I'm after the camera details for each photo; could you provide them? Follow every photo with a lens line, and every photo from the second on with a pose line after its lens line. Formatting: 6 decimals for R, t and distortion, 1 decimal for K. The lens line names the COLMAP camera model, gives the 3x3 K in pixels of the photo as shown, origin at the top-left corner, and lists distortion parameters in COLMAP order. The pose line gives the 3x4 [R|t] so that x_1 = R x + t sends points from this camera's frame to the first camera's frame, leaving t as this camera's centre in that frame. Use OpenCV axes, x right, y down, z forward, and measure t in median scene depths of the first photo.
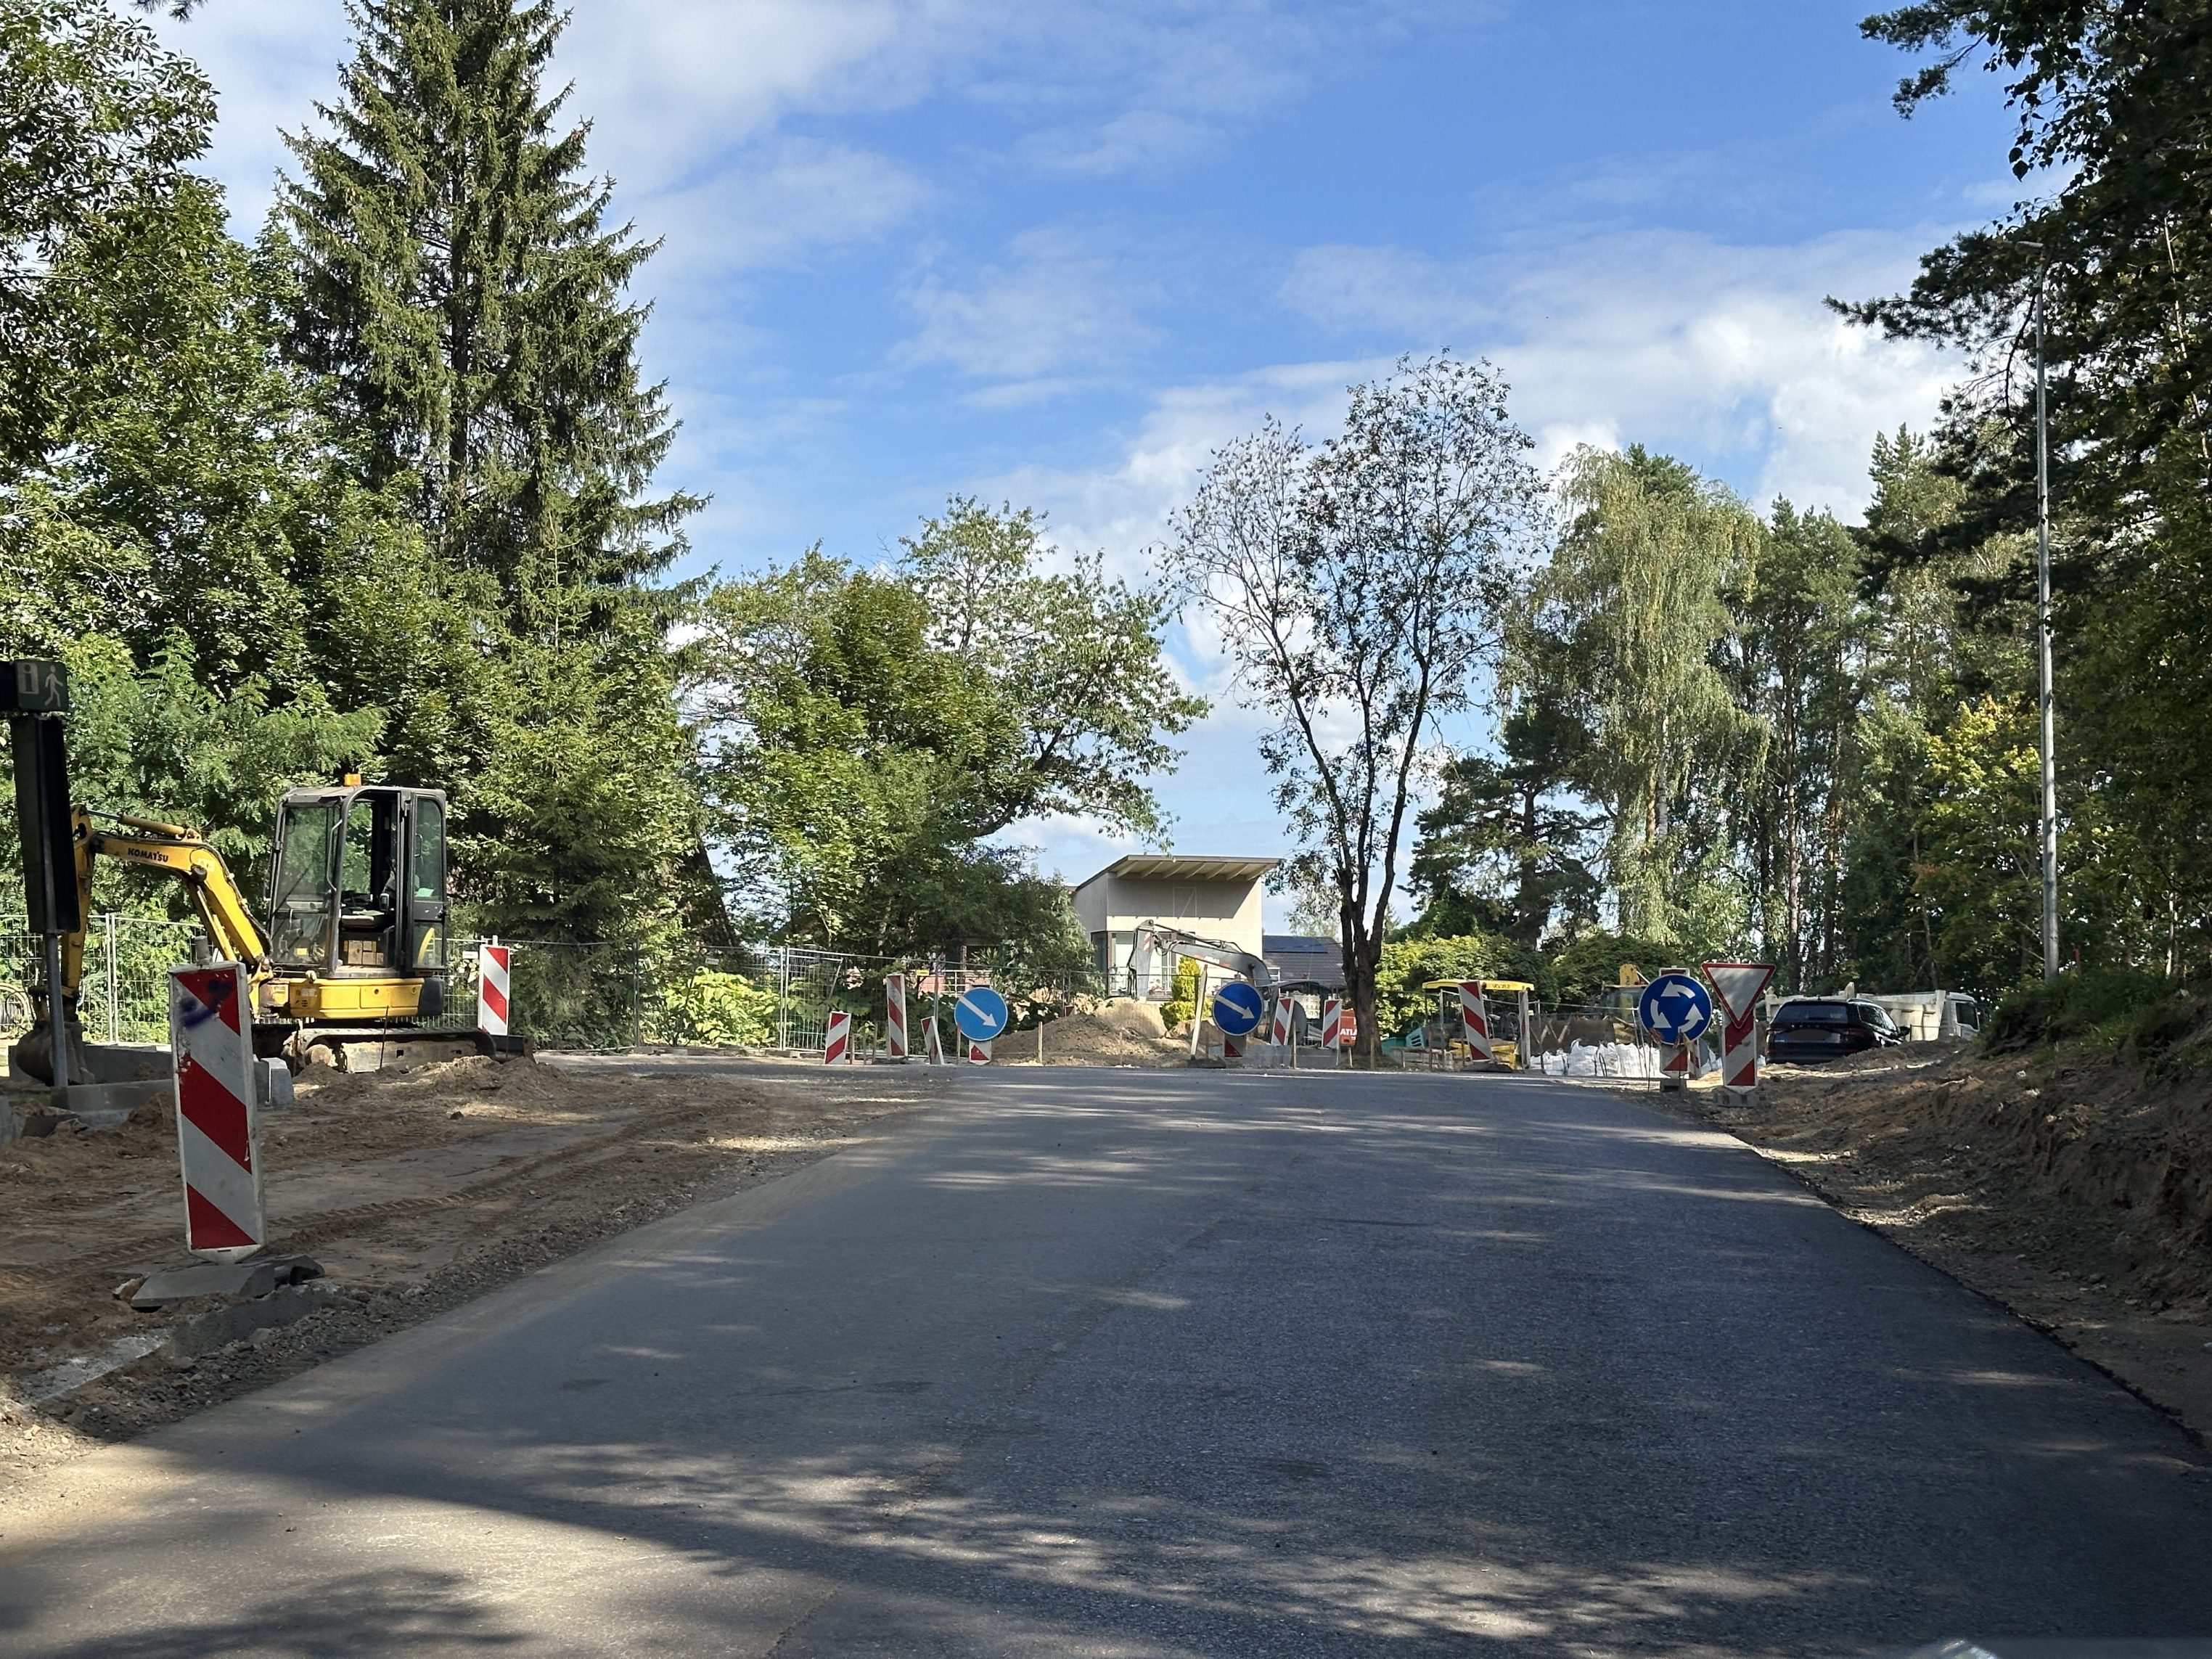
lens RADIAL K [[3105.4, 0, 1104.4], [0, 3105.4, 780.0], [0, 0, 1]] dist [0.179677, -0.085378]
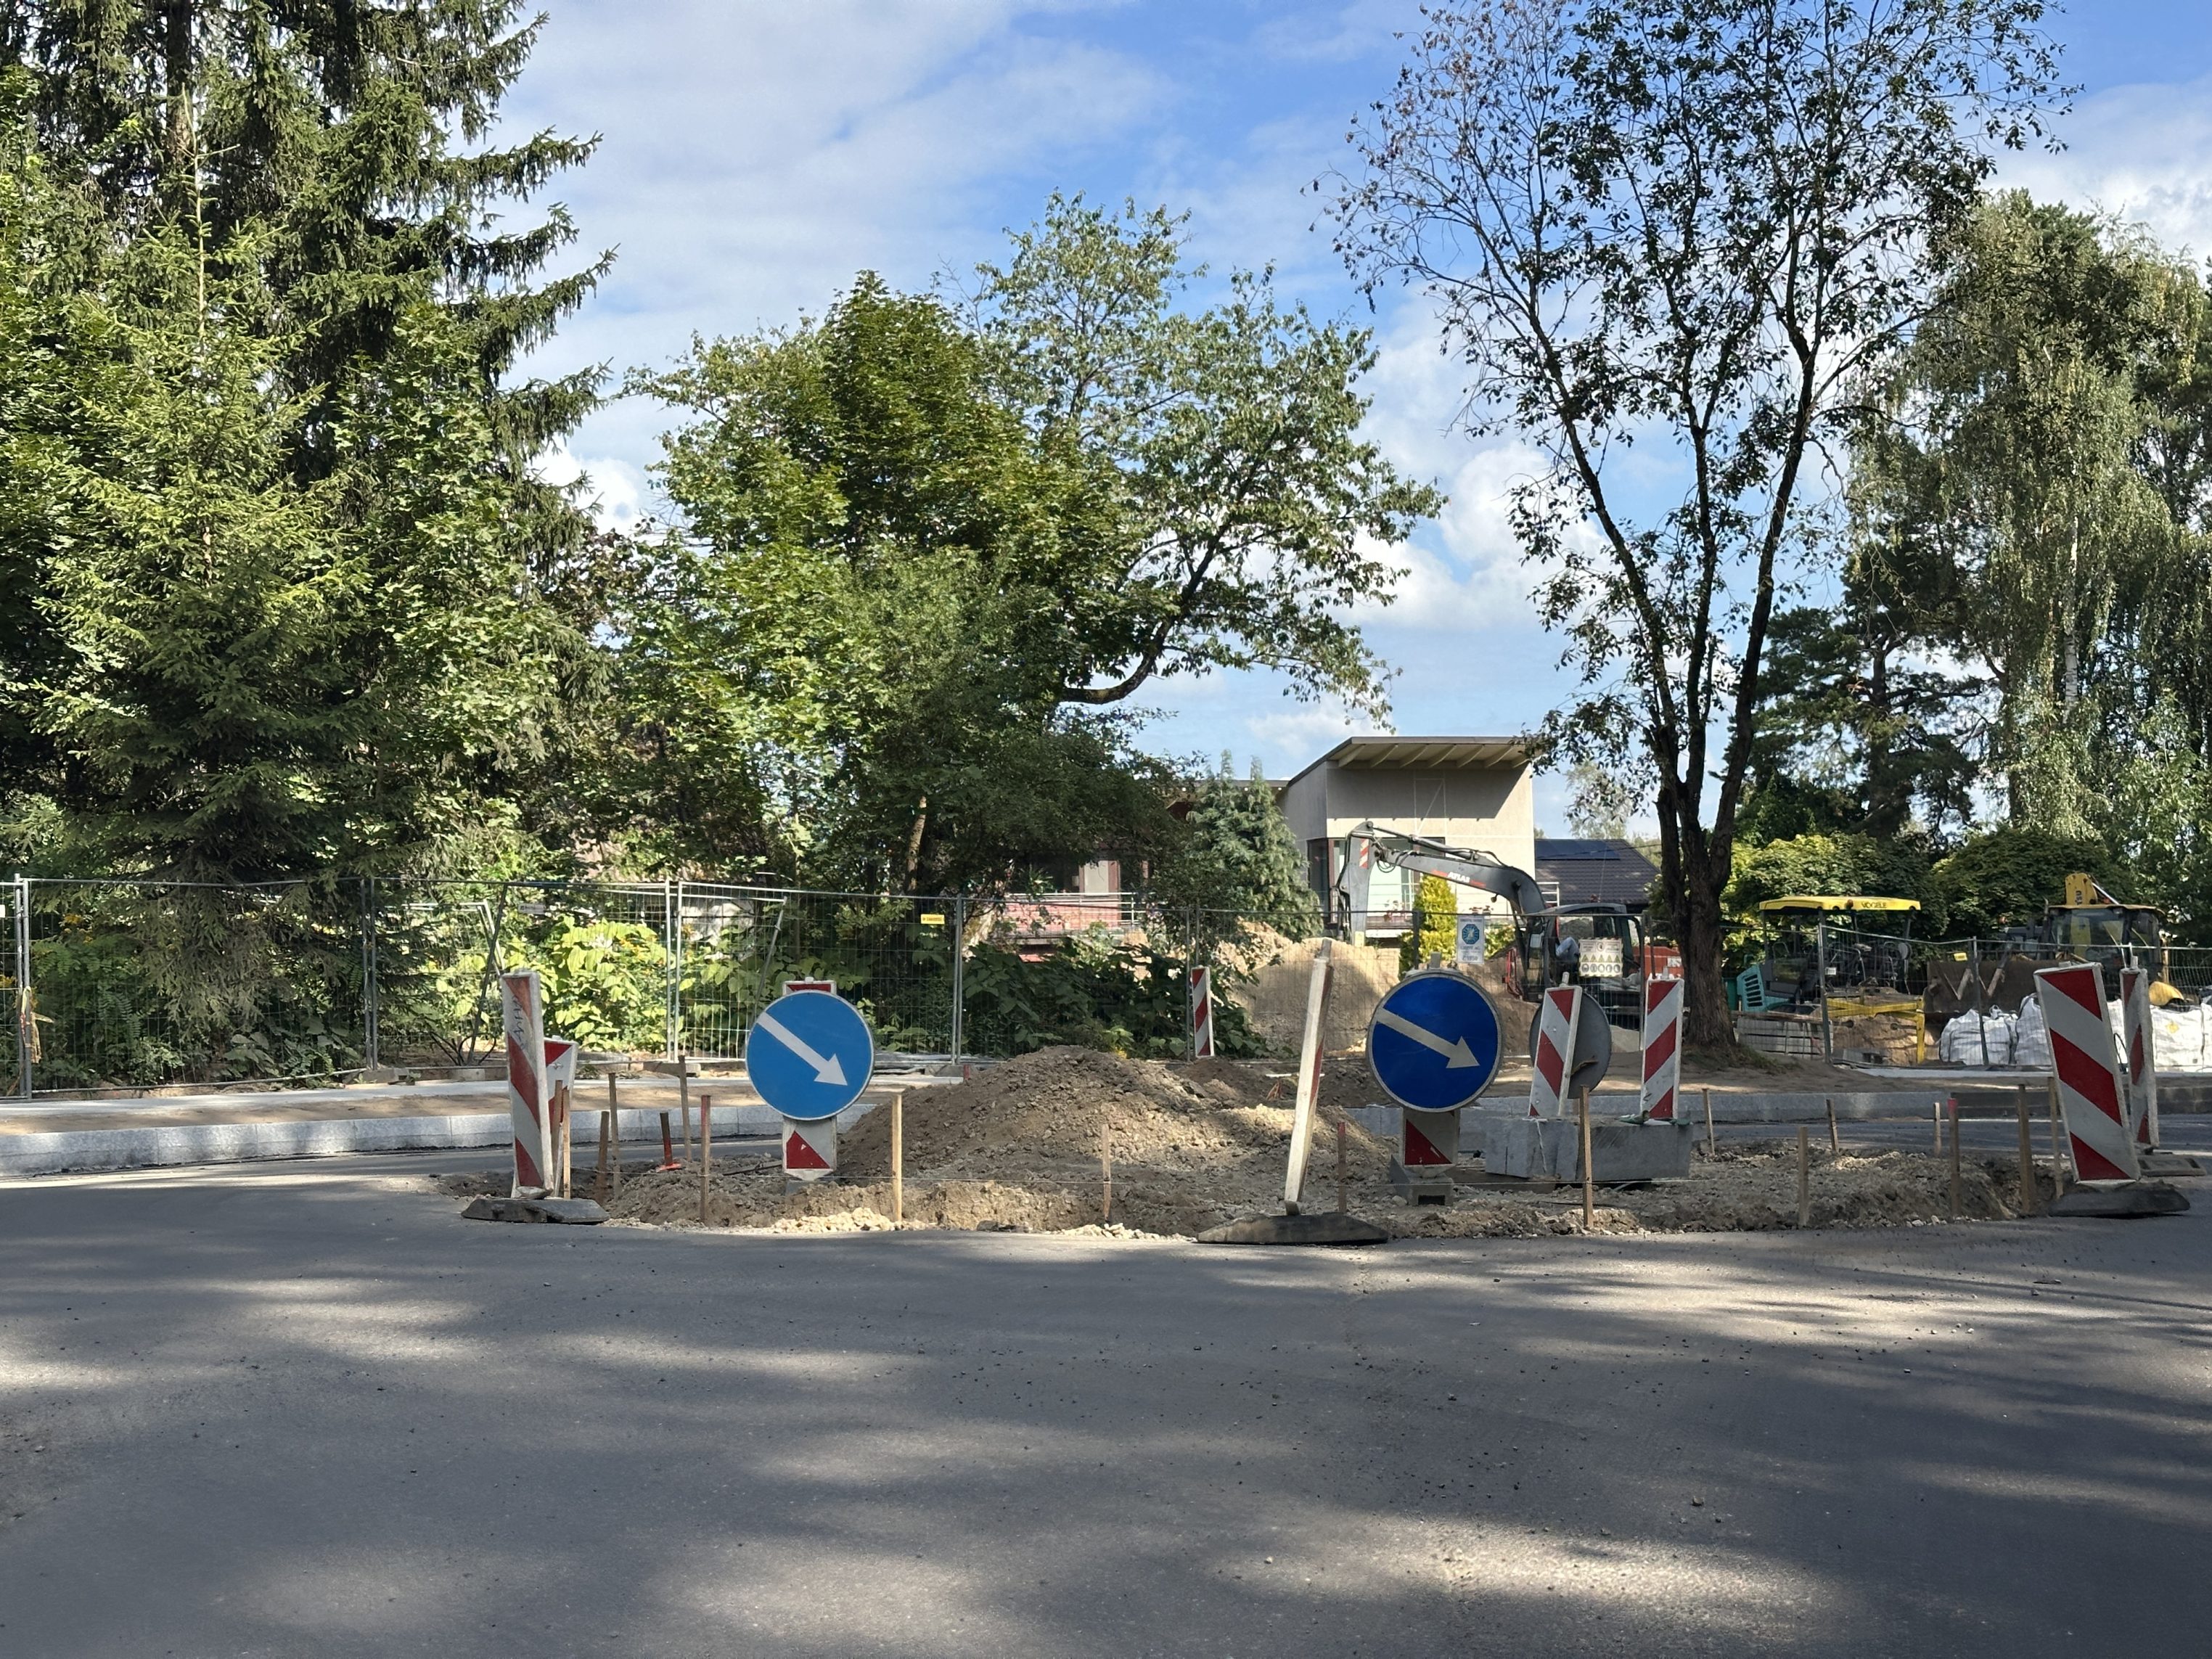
lens RADIAL K [[3105.4, 0, 1104.4], [0, 3105.4, 780.0], [0, 0, 1]] dist [0.179677, -0.085378]
pose [[0.995802, -0.021413, -0.088996, 0.020189], [0.024034, 0.999305, 0.028488, 0.015841], [0.088324, -0.030507, 0.995625, 0.332110]]
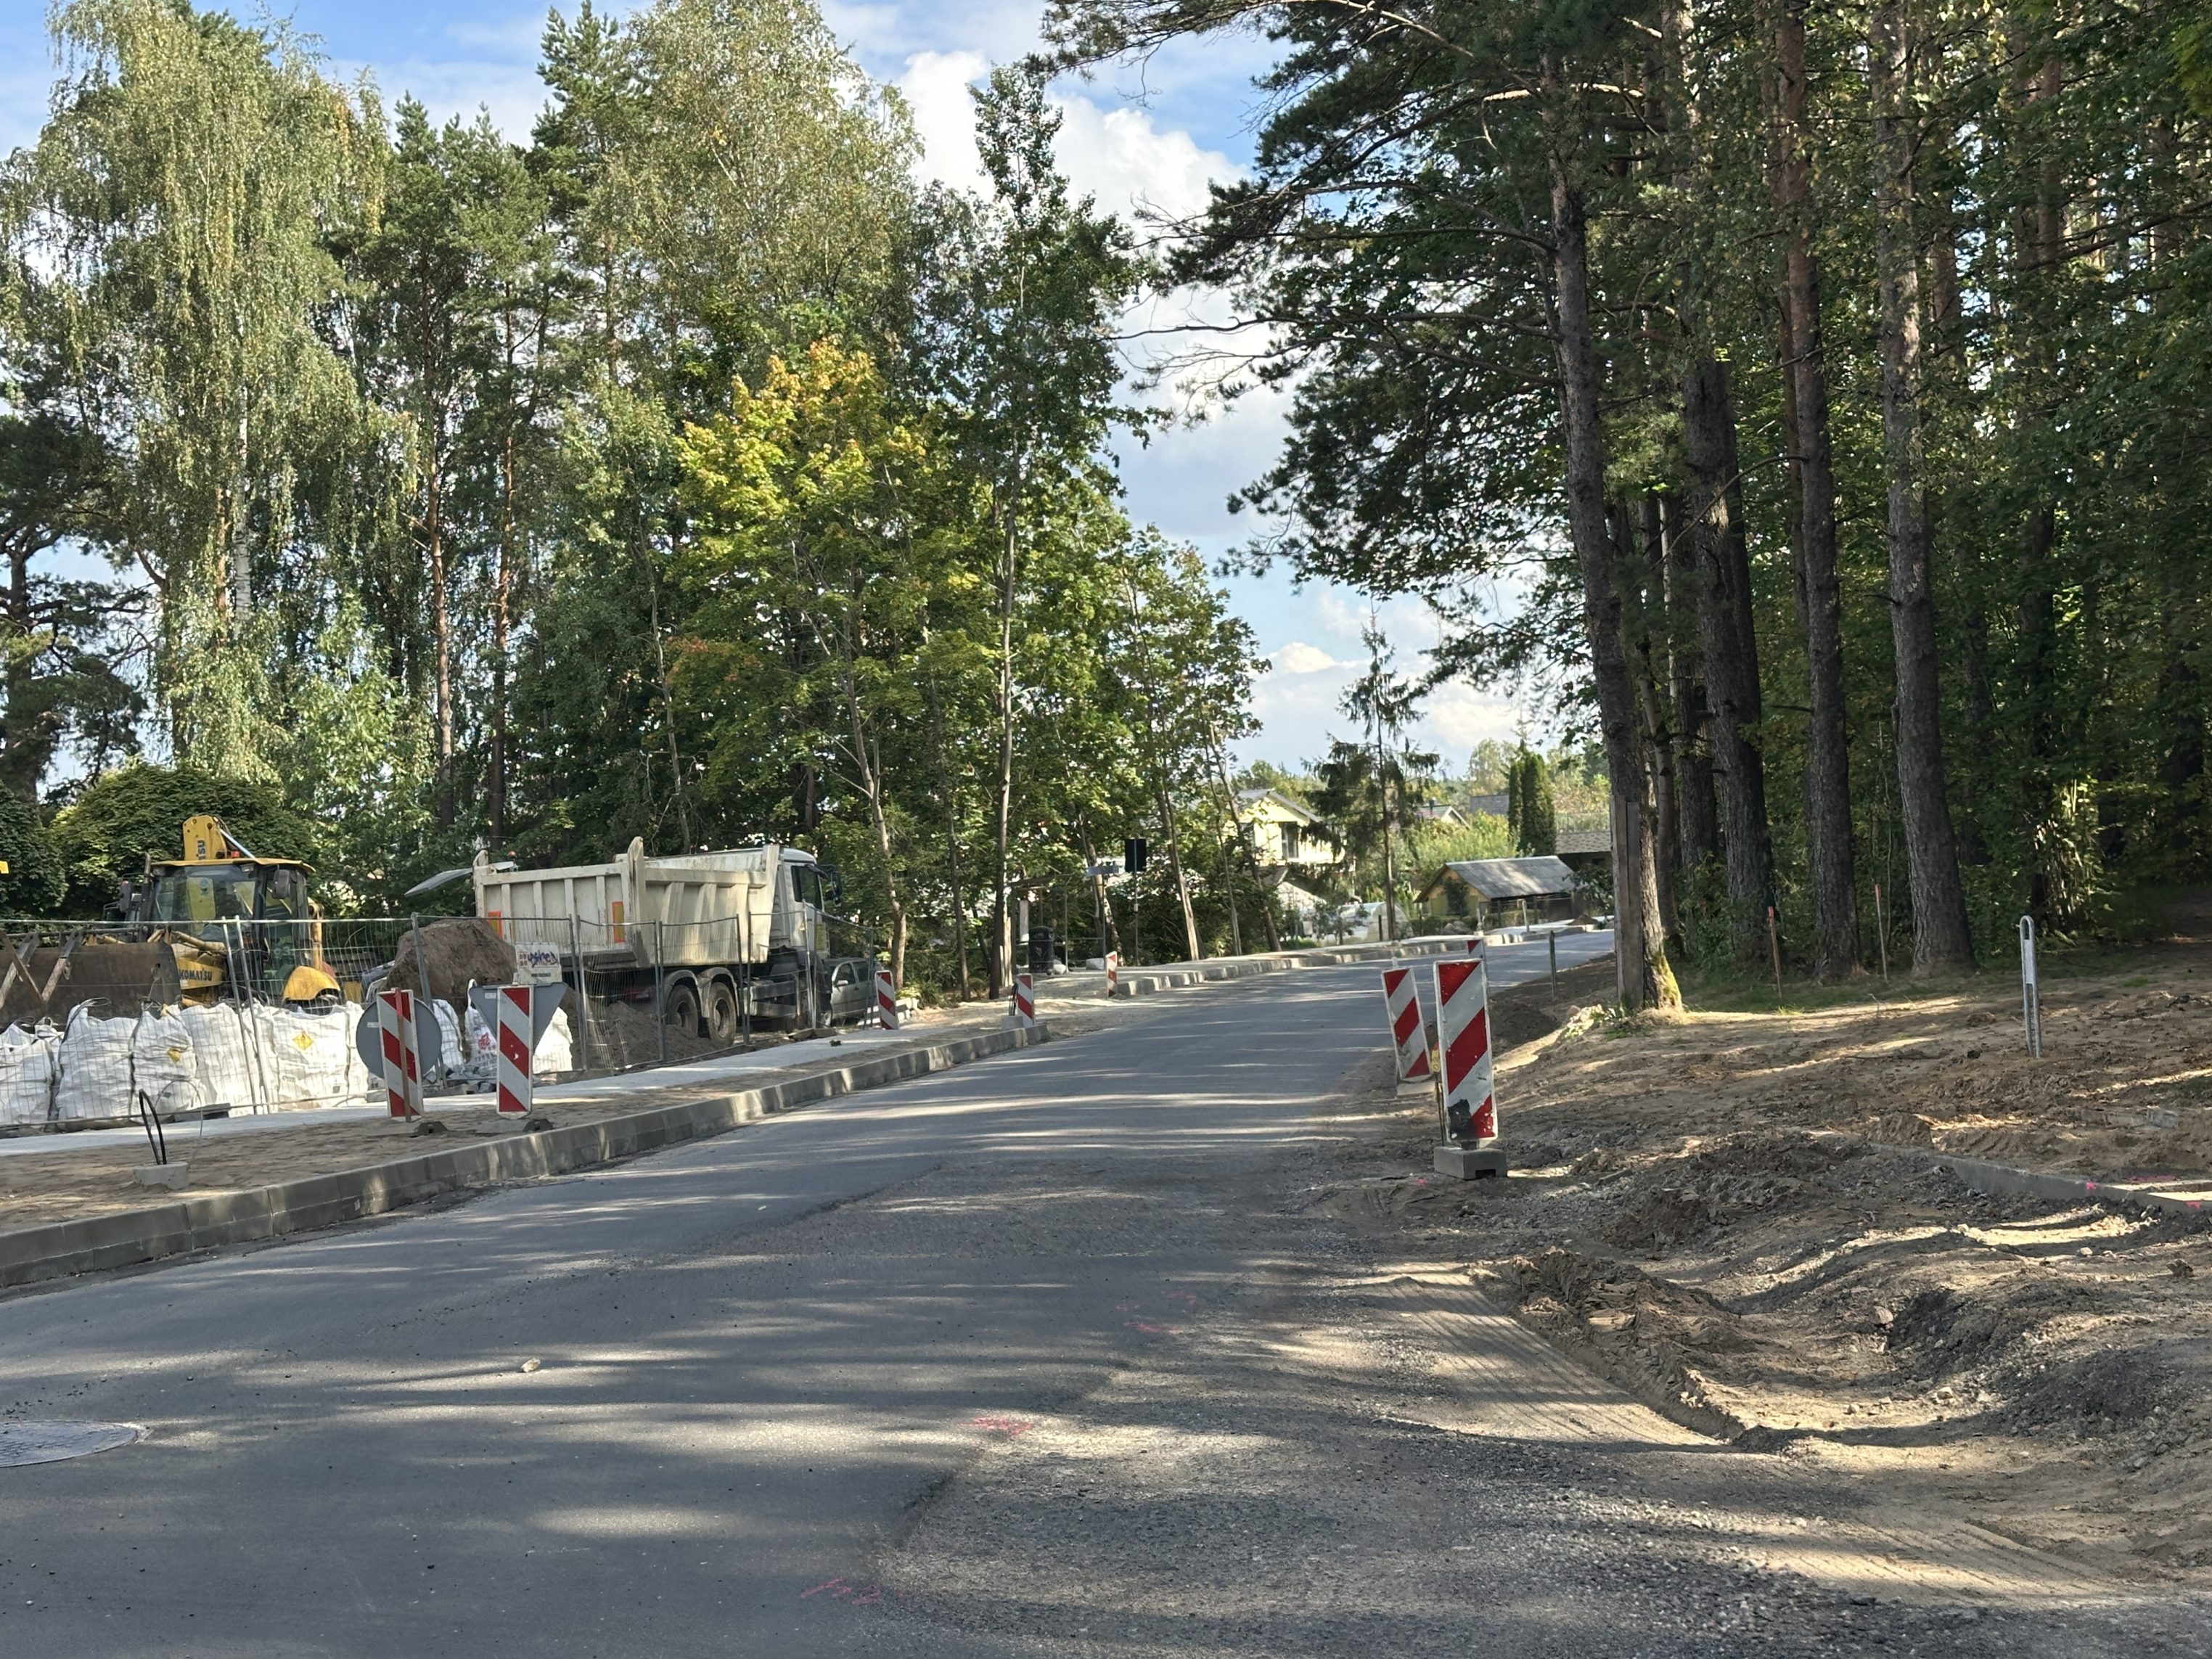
lens RADIAL K [[3105.4, 0, 1104.4], [0, 3105.4, 780.0], [0, 0, 1]] dist [0.179677, -0.085378]
pose [[0.898841, -0.027521, 0.437410, 0.088737], [0.006407, 0.998745, 0.049673, 0.033296], [-0.438228, -0.041846, 0.897889, 0.554538]]
